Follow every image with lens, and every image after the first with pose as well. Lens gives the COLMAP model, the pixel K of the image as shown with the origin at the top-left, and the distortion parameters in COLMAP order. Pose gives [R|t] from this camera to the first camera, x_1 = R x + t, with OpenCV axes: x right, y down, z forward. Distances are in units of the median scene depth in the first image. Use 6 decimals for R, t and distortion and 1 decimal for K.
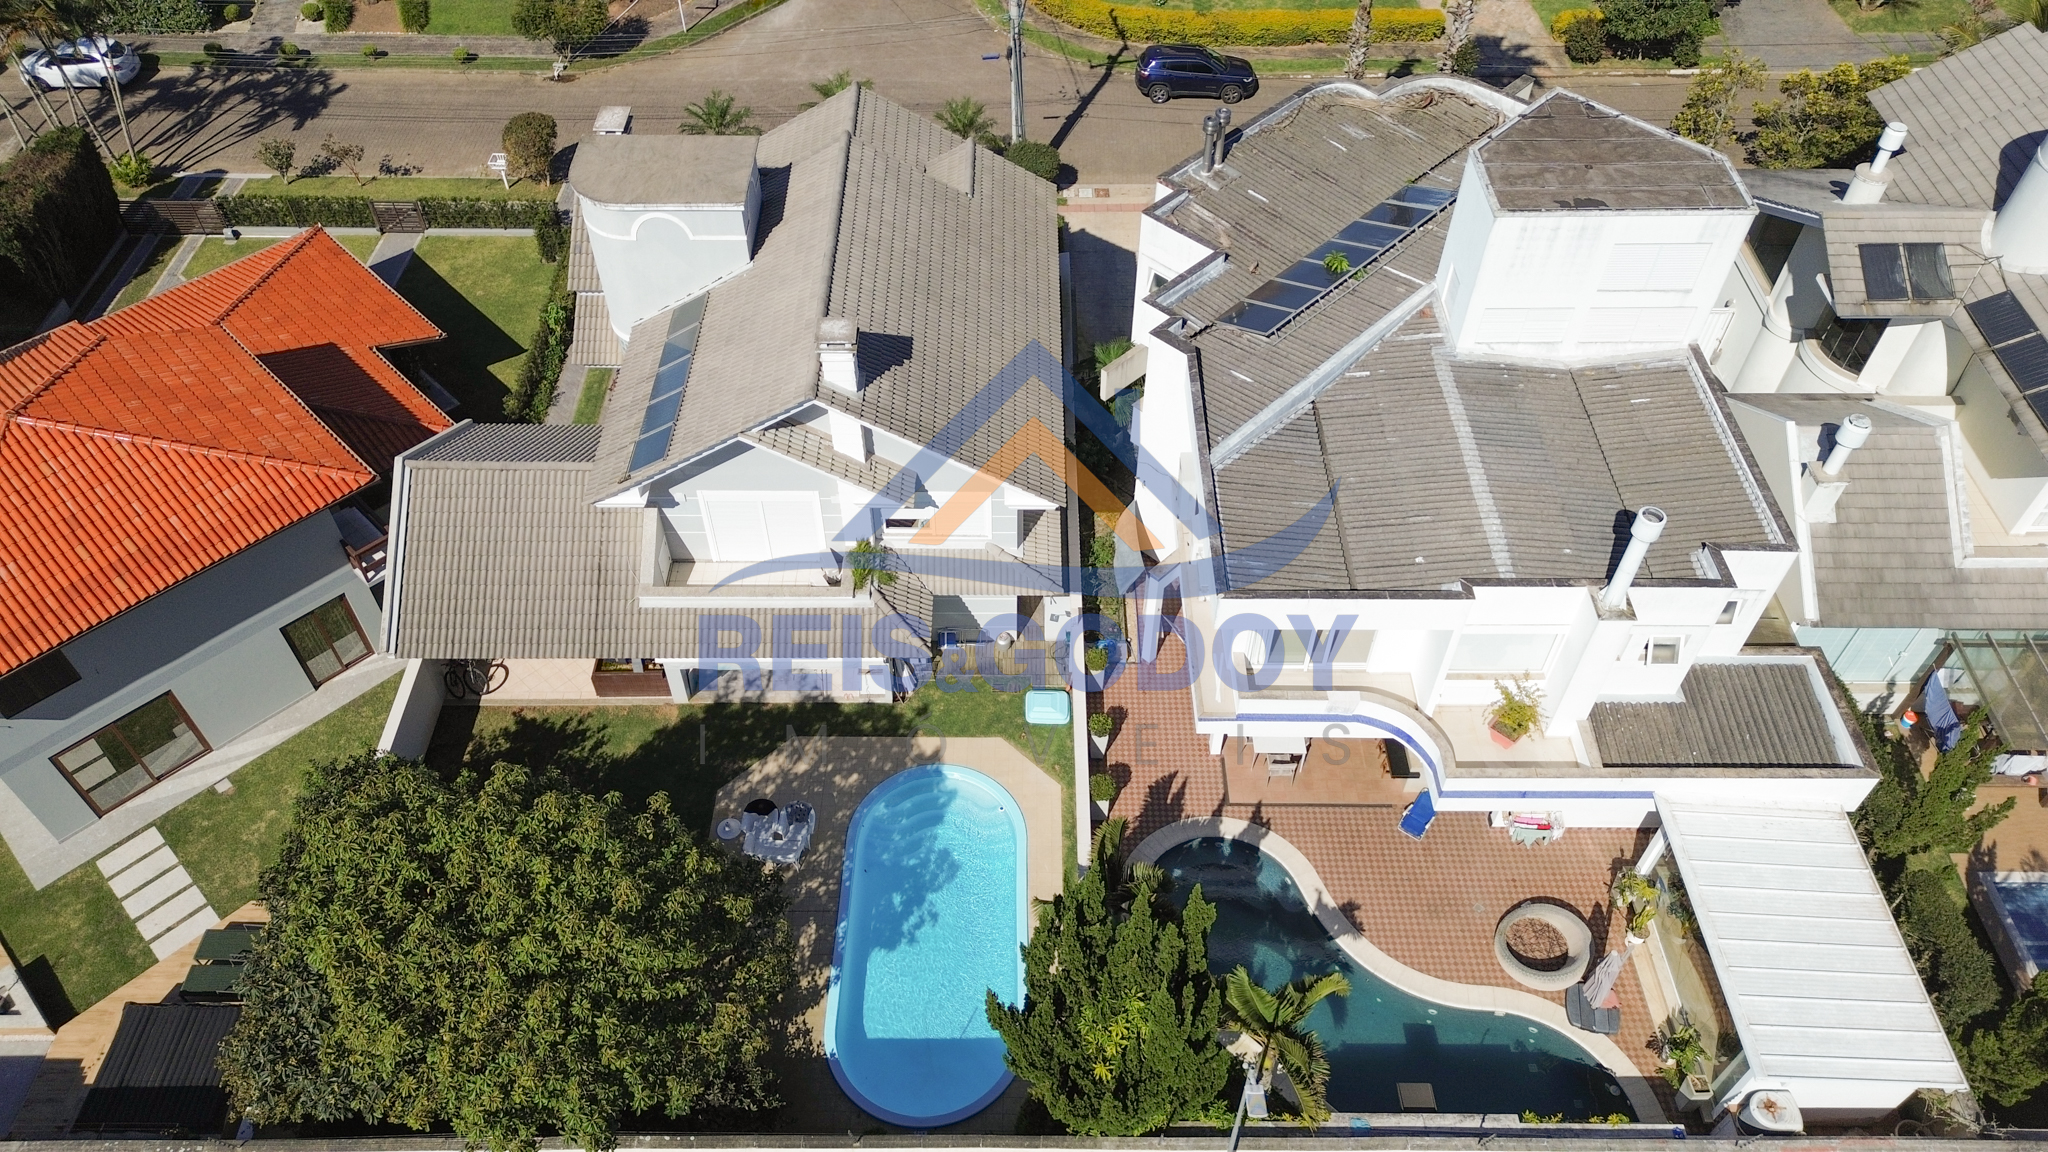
lens RADIAL K [[1454.6, 0, 1024.0], [0, 1454.6, 576.0], [0, 0, 1]] dist [0.016043, -0.003540]
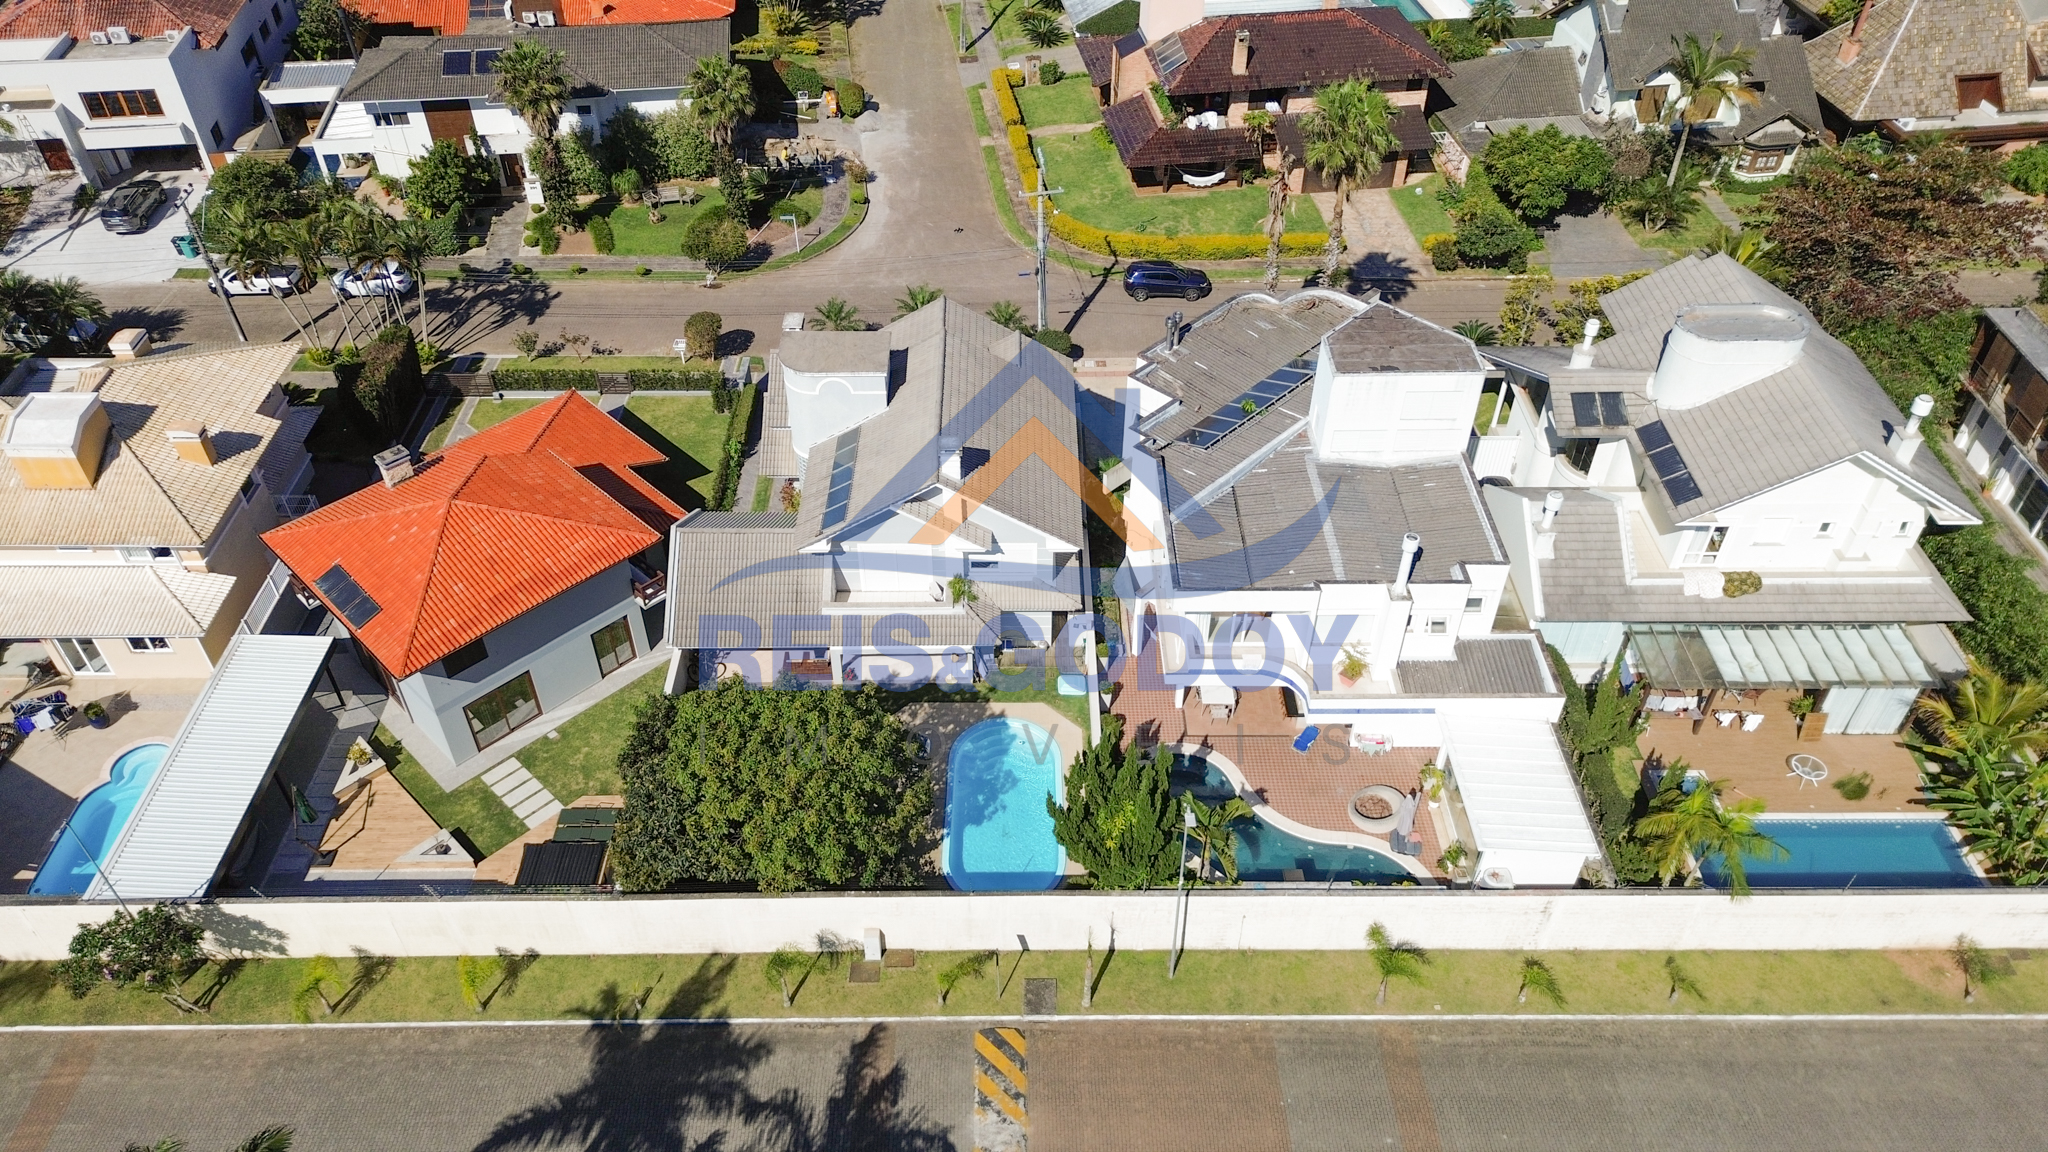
lens RADIAL K [[1454.6, 0, 1024.0], [0, 1454.6, 576.0], [0, 0, 1]] dist [0.016043, -0.003540]
pose [[0.999976, -0.006473, 0.002377, -0.039732], [0.006699, 0.993693, -0.111931, 0.151787], [-0.001637, 0.111944, 0.993713, -0.581916]]
